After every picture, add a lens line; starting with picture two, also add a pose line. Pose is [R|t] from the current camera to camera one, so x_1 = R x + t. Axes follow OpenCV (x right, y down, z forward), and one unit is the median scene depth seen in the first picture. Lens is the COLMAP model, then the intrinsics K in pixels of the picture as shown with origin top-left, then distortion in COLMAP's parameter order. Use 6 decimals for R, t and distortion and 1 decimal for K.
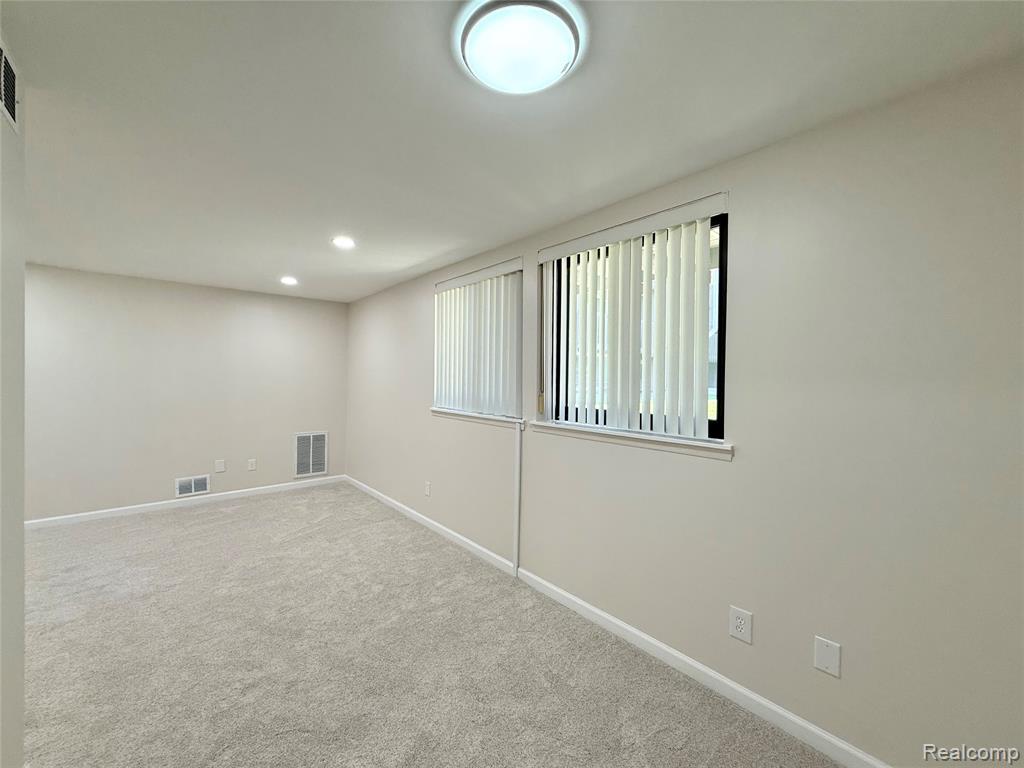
lens RADIAL K [[409.0, 0, 513.0], [0, 409.0, 383.2], [0, 0, 1]] dist [-0.002393, 0.000345]
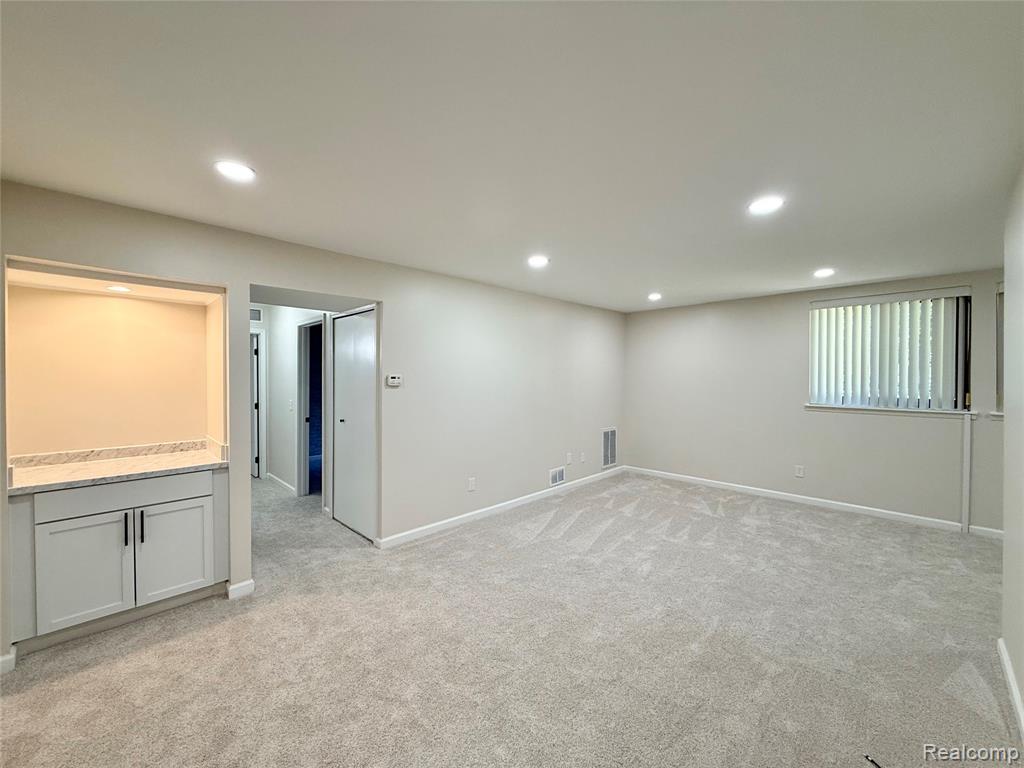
lens RADIAL K [[409.0, 0, 510.2], [0, 409.0, 381.3], [0, 0, 1]] dist [-0.002393, 0.000345]
pose [[0.997833, -0.012867, 0.064526, -0.988066], [0.012757, 0.999916, 0.002112, -0.017796], [-0.064547, -0.001284, 0.997914, -0.127598]]
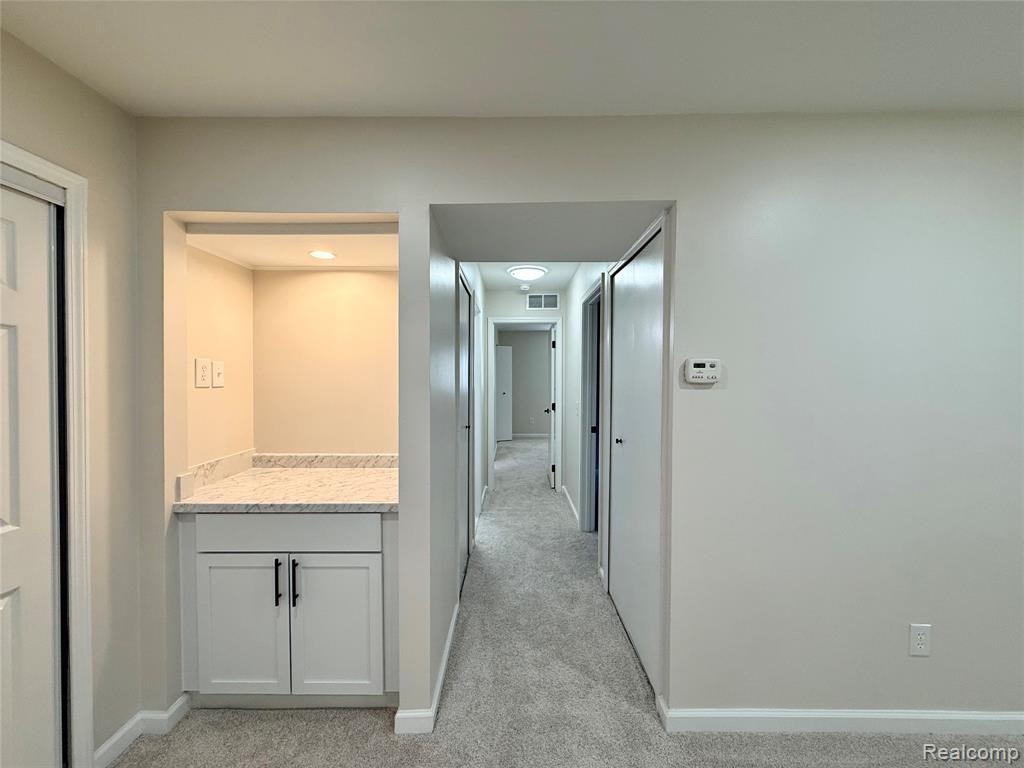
lens RADIAL K [[409.0, 0, 510.2], [0, 409.0, 384.7], [0, 0, 1]] dist [-0.002393, 0.000345]
pose [[0.747300, -0.002433, -0.664483, -1.046779], [0.005324, 0.999983, 0.002325, -0.010642], [0.664466, -0.005275, 0.747300, 0.290839]]
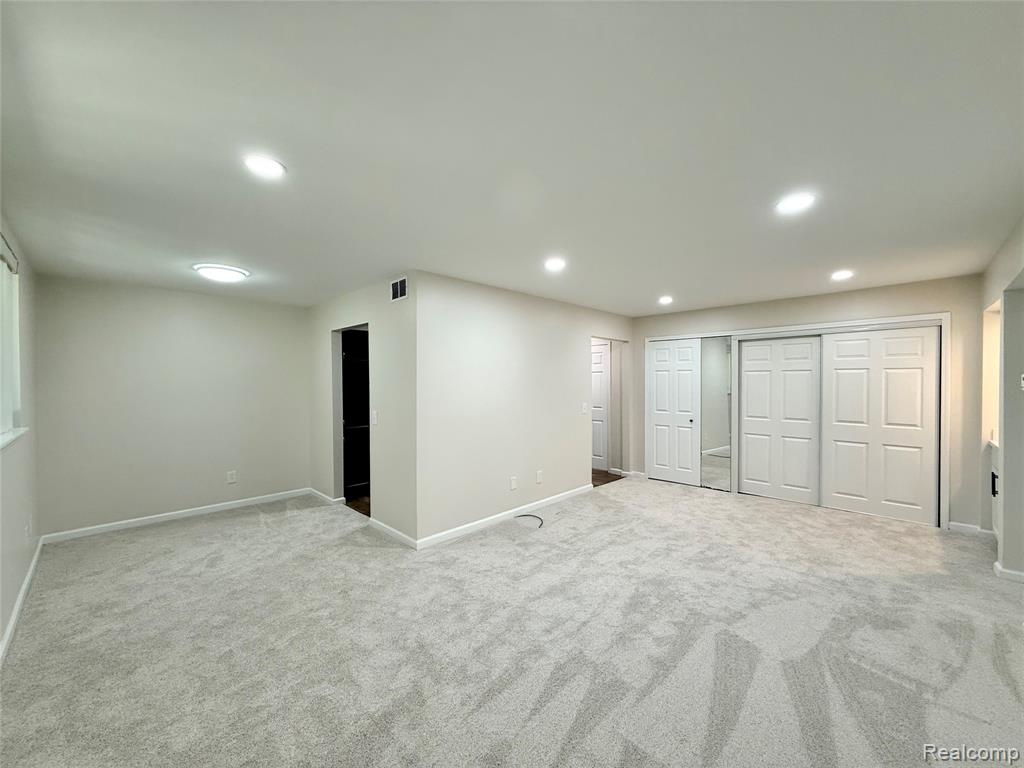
lens RADIAL K [[409.0, 0, 508.0], [0, 409.0, 383.4], [0, 0, 1]] dist [-0.002393, 0.000345]
pose [[-0.997561, -0.008596, -0.069271, -0.499300], [-0.009377, 0.999896, 0.010960, -0.018759], [0.069169, 0.011583, -0.997538, 1.114463]]
